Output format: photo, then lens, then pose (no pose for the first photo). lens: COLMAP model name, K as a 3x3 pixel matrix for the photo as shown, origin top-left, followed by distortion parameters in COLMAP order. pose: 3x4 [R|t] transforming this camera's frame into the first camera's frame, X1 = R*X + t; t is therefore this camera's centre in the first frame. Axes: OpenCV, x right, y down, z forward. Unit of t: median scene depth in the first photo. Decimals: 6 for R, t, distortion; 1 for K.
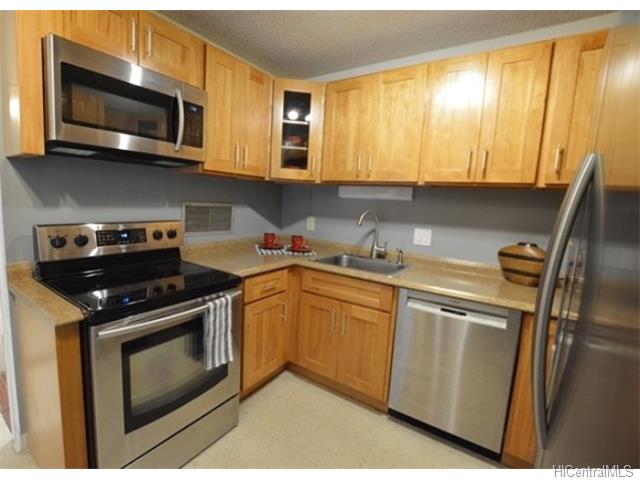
lens RADIAL K [[295.6, 0, 297.8], [0, 295.6, 229.7], [0, 0, 1]] dist [-0.031331, 0.000589]
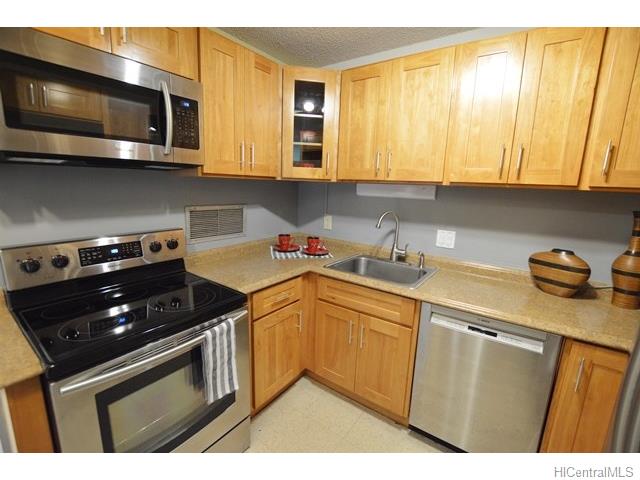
lens RADIAL K [[295.6, 0, 317.9], [0, 295.6, 242.4], [0, 0, 1]] dist [-0.031331, 0.000589]
pose [[0.999873, -0.015865, 0.001305, 0.022687], [0.015748, 0.997800, 0.064395, -0.045323], [-0.002324, -0.064367, 0.997924, 0.094535]]
